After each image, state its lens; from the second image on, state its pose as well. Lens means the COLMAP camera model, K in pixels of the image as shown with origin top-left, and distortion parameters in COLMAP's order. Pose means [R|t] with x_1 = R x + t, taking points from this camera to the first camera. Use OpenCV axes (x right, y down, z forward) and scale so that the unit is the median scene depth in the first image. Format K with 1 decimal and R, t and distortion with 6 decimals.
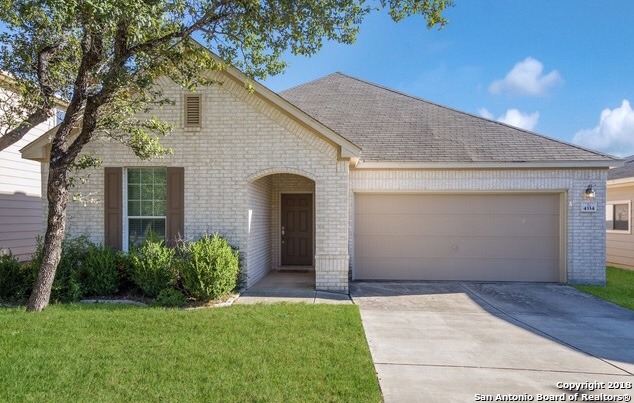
lens RADIAL K [[447.8, 0, 317.0], [0, 447.8, 201.5], [0, 0, 1]] dist [0.000149, -0.000080]
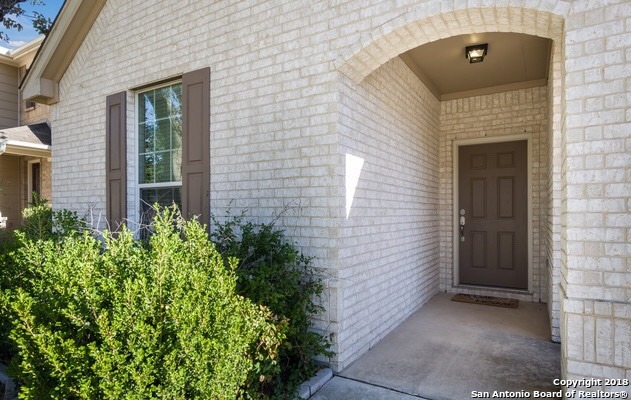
lens RADIAL K [[378.9, 0, 316.9], [0, 378.9, 212.7], [0, 0, 1]] dist [-0.000646, -0.000227]
pose [[0.886936, -0.000615, -0.461892, -0.030092], [0.017787, 0.999303, 0.032824, 0.055881], [0.461550, -0.037328, 0.886329, 0.702060]]
